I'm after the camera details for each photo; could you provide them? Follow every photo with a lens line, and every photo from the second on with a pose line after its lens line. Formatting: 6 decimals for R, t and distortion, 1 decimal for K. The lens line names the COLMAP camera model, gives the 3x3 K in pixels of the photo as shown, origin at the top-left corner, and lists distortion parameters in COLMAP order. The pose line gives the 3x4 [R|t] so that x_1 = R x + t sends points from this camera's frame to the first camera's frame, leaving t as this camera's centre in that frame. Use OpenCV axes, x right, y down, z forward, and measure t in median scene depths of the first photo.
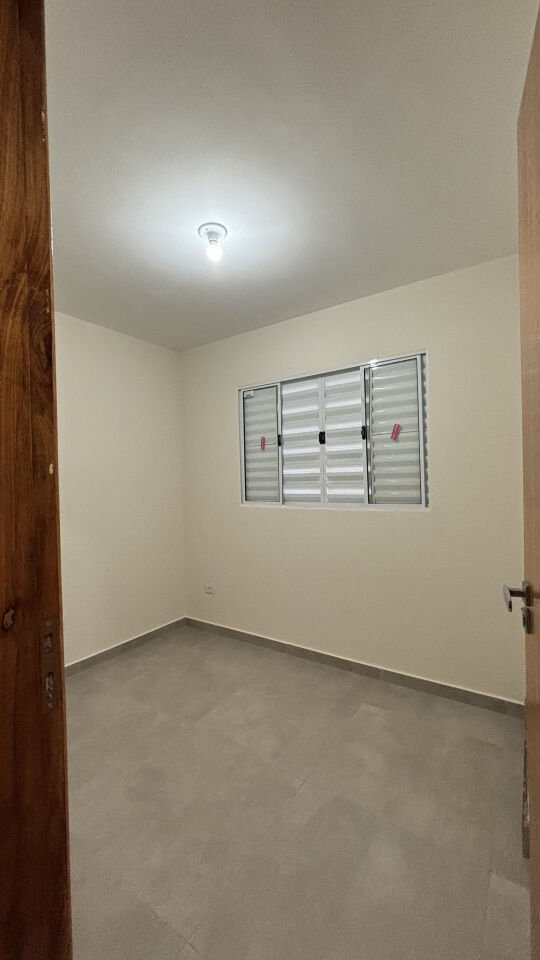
lens RADIAL K [[391.8, 0, 271.2], [0, 391.8, 481.2], [0, 0, 1]] dist [-0.000498, -0.000063]
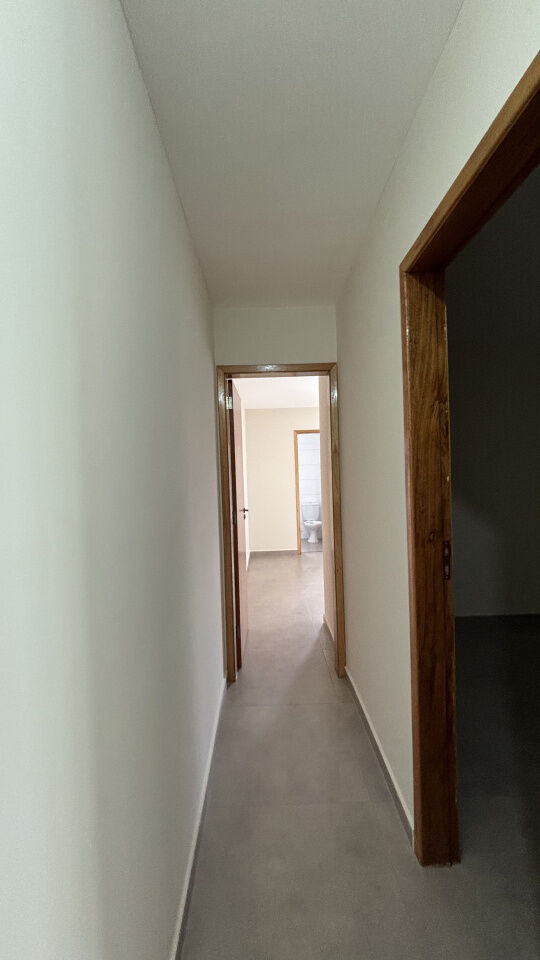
lens RADIAL K [[391.8, 0, 269.1], [0, 391.8, 480.4], [0, 0, 1]] dist [-0.000498, -0.000063]
pose [[0.565735, 0.025945, -0.824179, 0.838228], [0.017798, 0.998888, 0.043662, -0.152952], [0.824395, -0.039370, 0.564644, -1.320678]]
